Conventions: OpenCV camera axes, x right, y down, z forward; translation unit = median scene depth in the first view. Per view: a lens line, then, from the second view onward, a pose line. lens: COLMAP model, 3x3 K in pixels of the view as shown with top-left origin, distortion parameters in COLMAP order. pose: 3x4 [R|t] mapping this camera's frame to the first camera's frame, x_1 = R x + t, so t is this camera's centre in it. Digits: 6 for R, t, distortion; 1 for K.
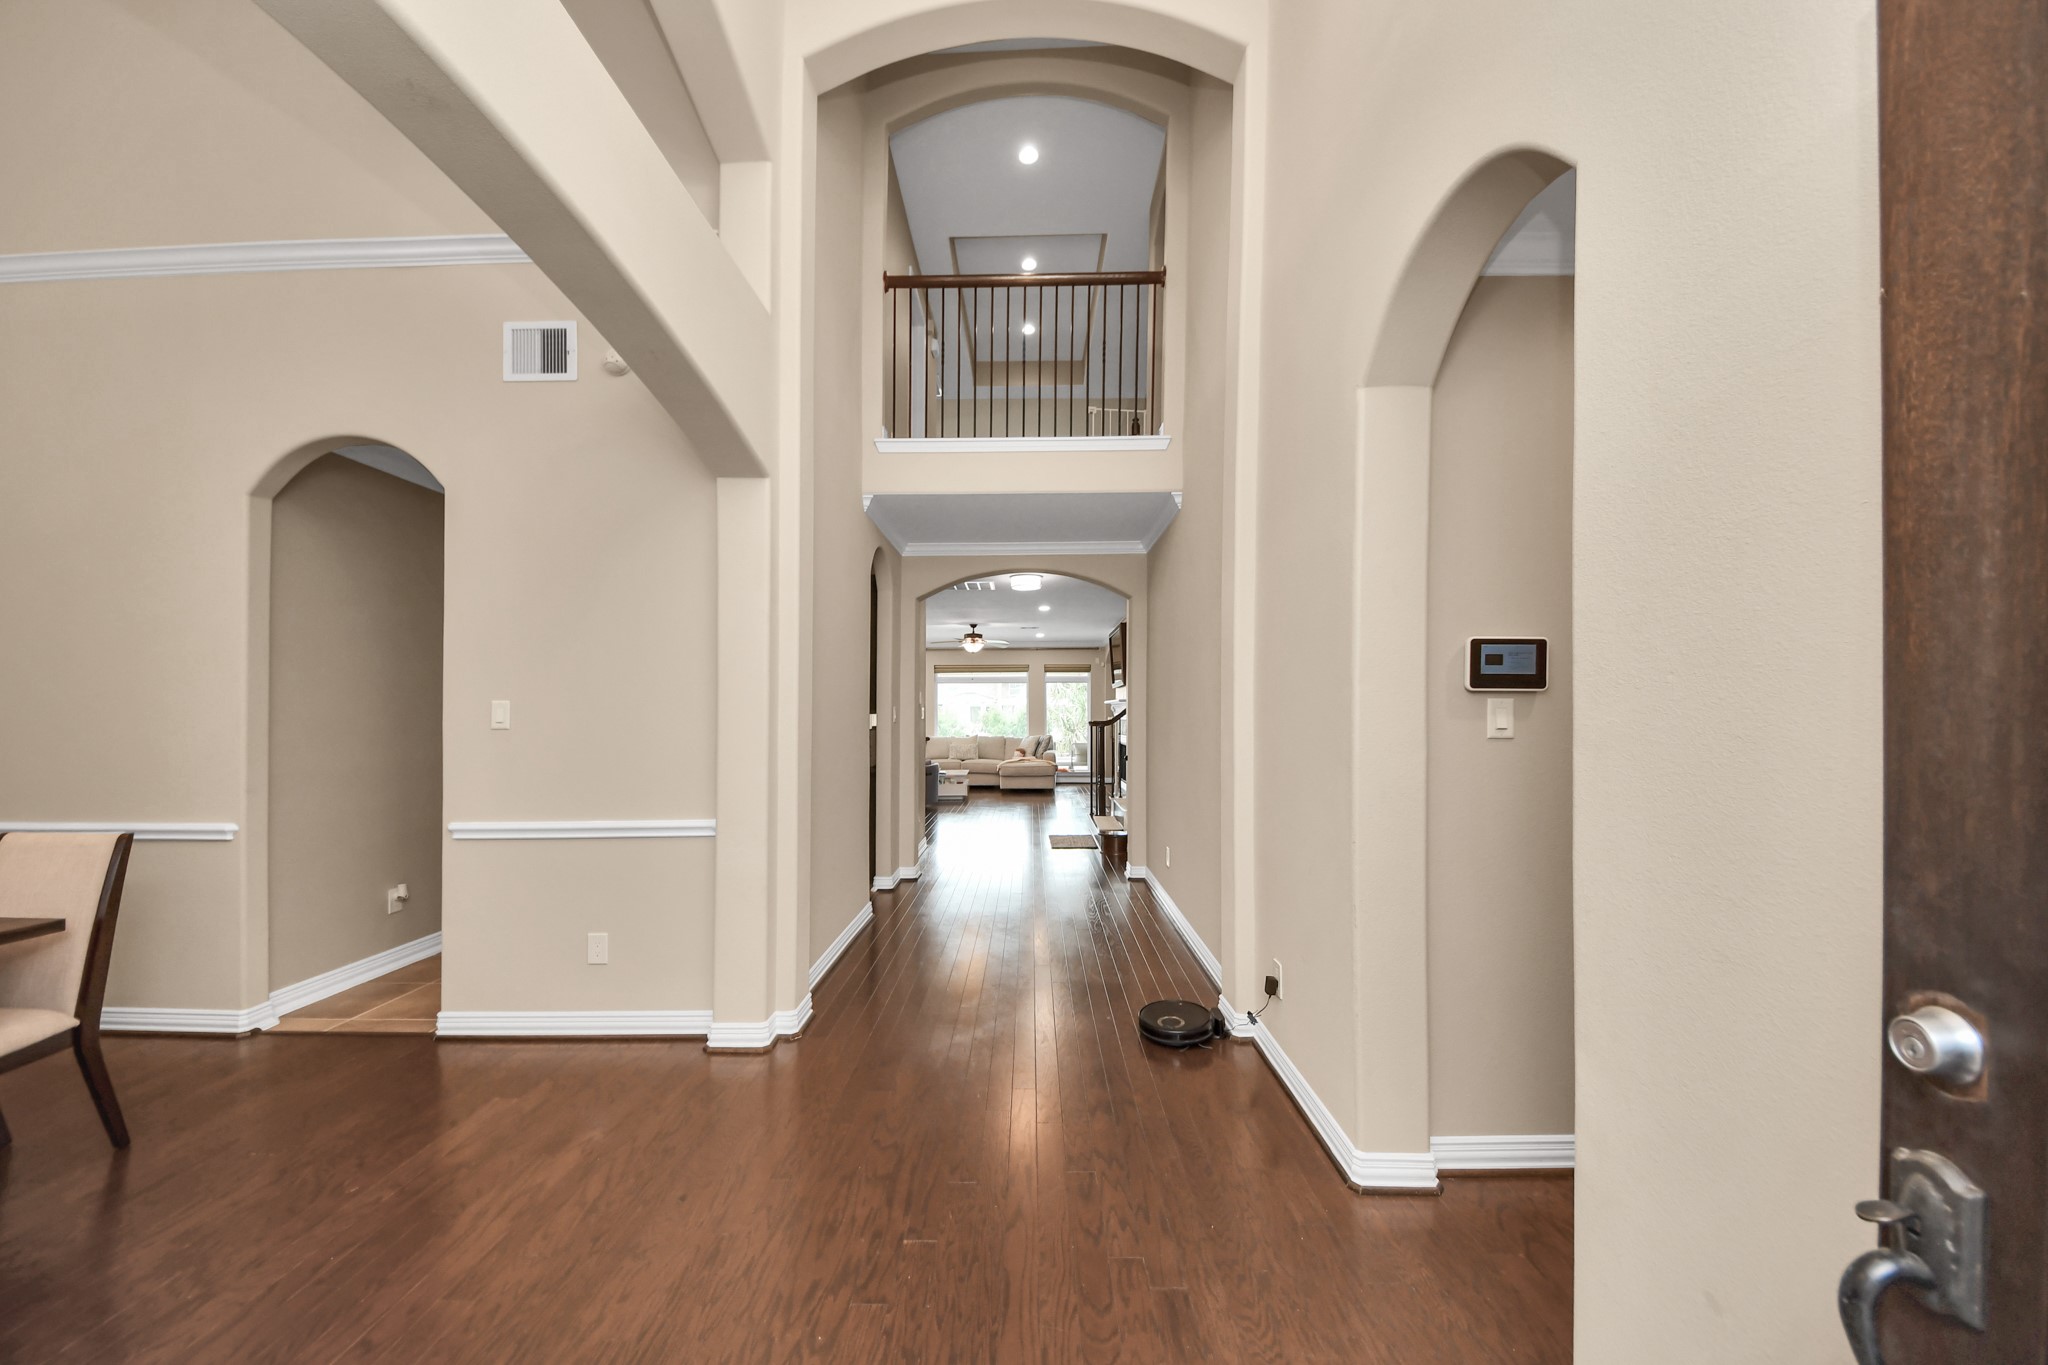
lens RADIAL K [[725.4, 0, 1024.9], [0, 725.4, 691.6], [0, 0, 1]] dist [0.037349, -0.025803]
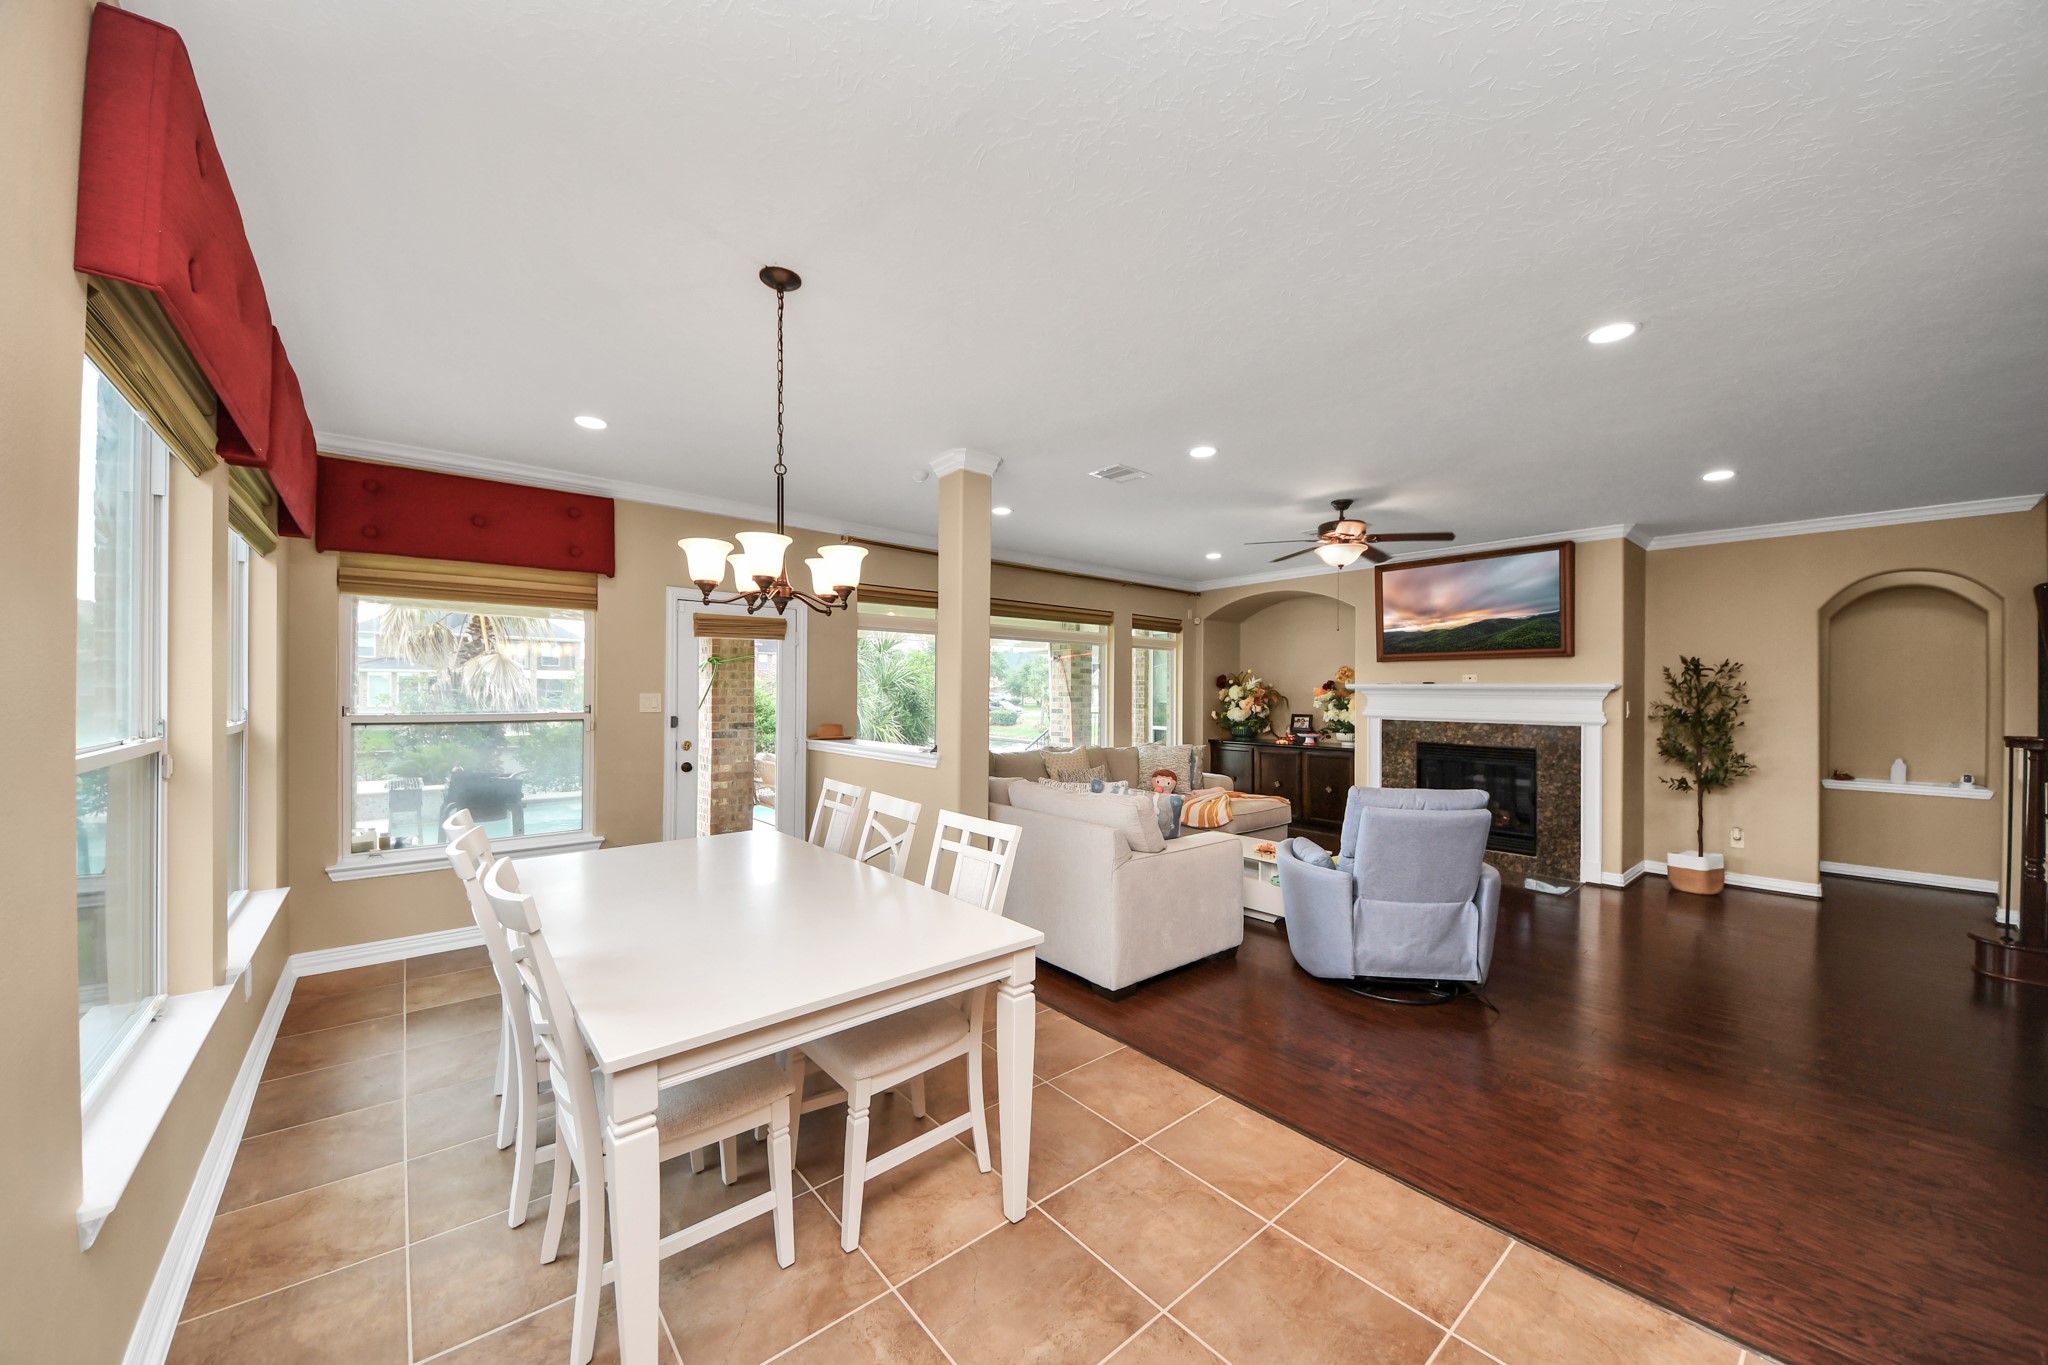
lens RADIAL K [[725.4, 0, 1024.9], [0, 725.4, 691.6], [0, 0, 1]] dist [0.037349, -0.025803]
pose [[0.737827, 0.008310, 0.674939, -0.402060], [-0.027132, 0.999481, 0.017355, 0.014485], [-0.674444, -0.031117, 0.737670, 0.649122]]
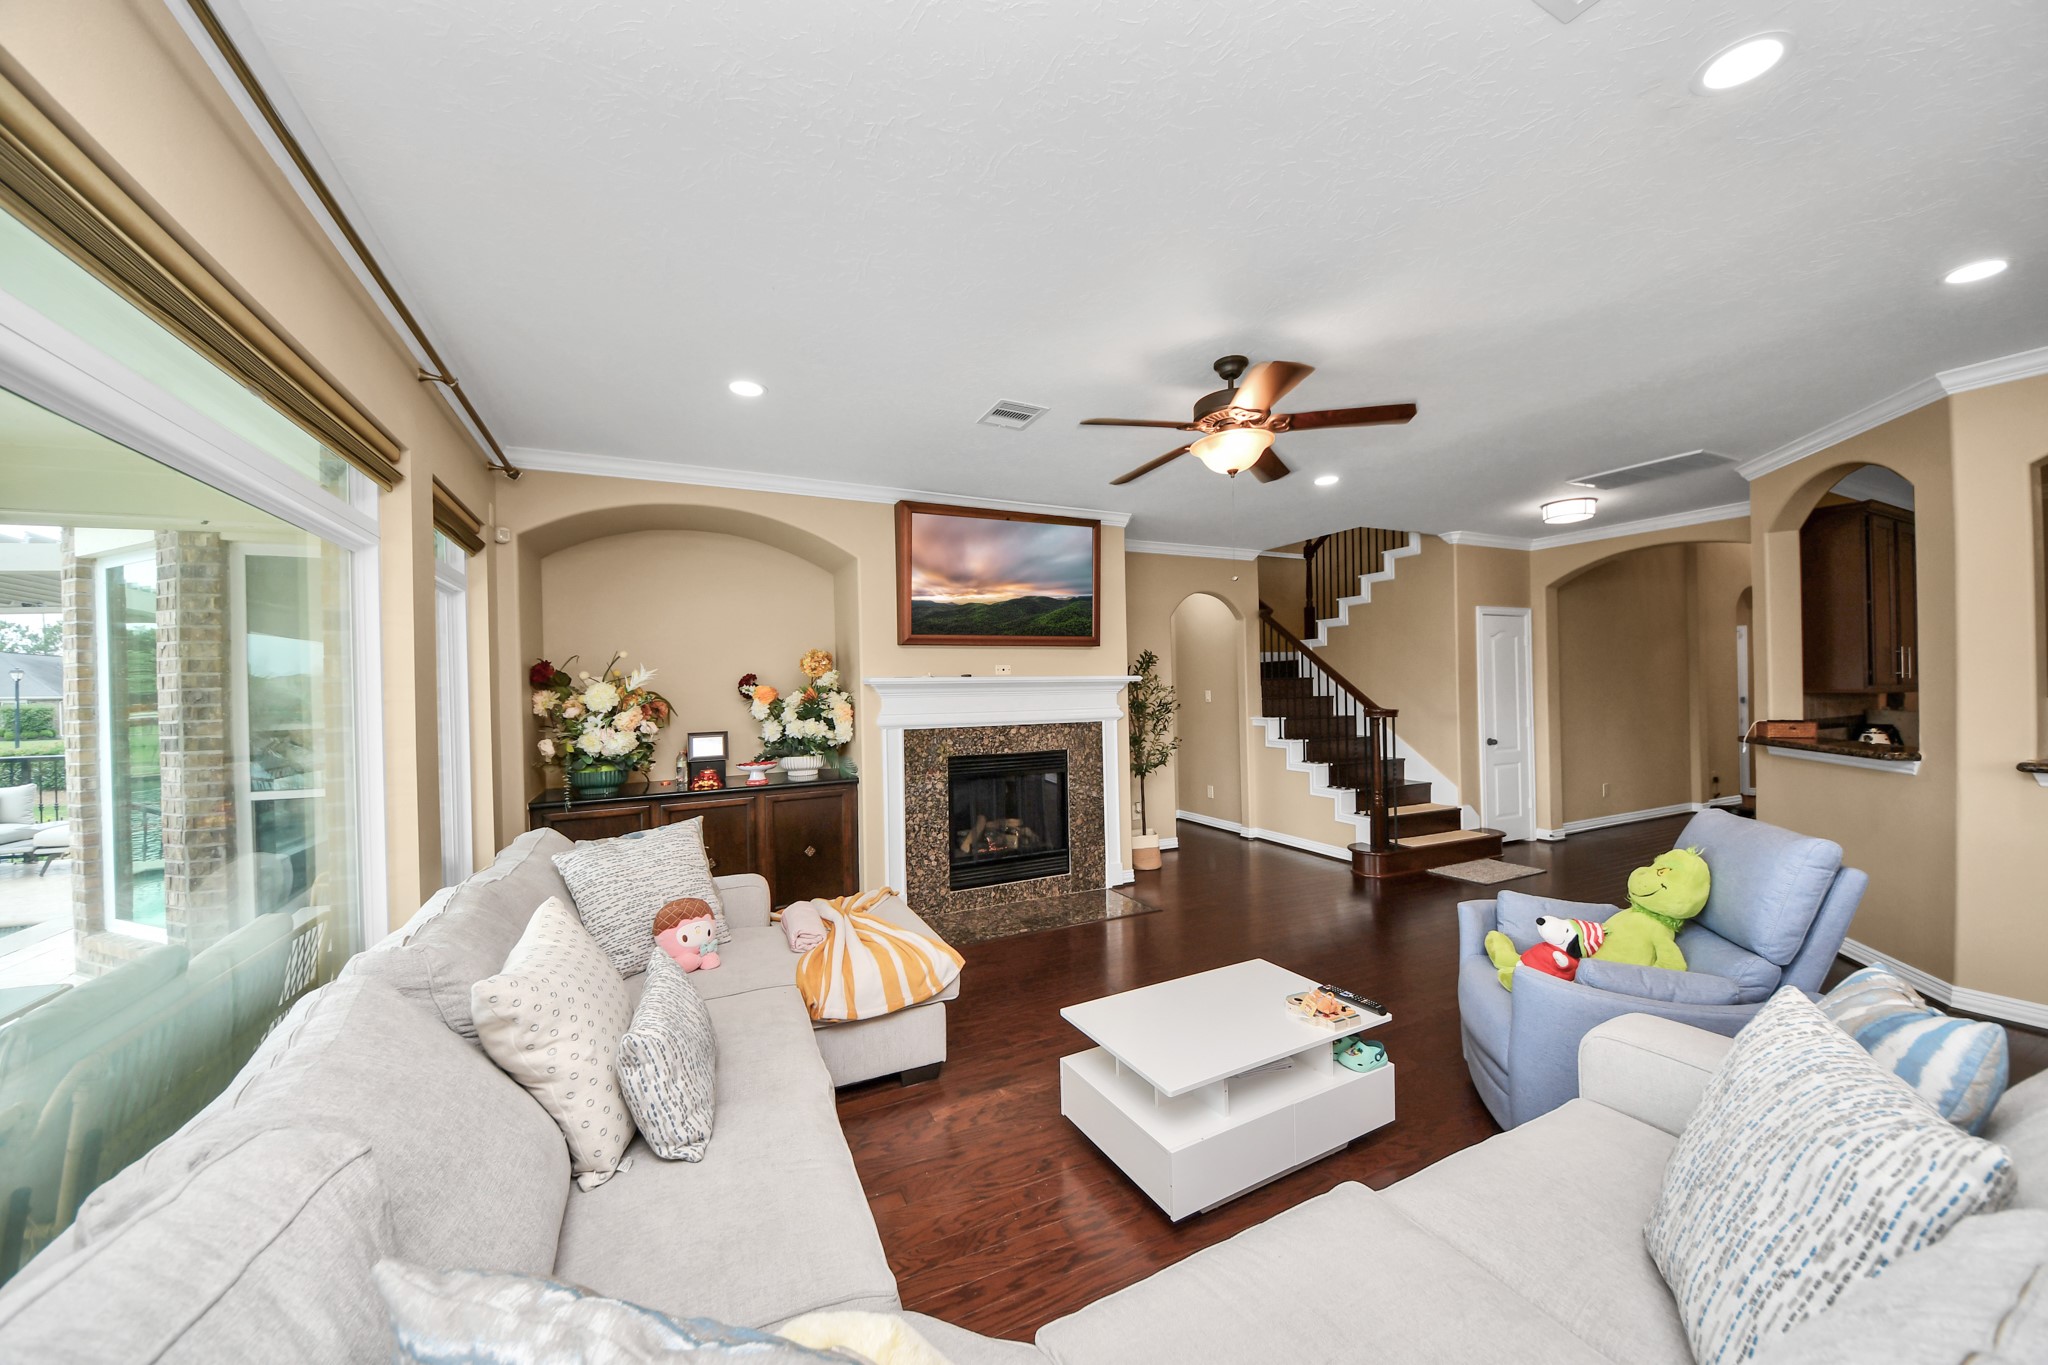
lens RADIAL K [[725.4, 0, 1024.9], [0, 725.4, 691.6], [0, 0, 1]] dist [0.037349, -0.025803]
pose [[-0.468601, 0.007216, 0.883380, -0.210655], [-0.003384, 0.999945, -0.009963, 0.021046], [-0.883403, -0.007658, -0.468551, 0.955030]]
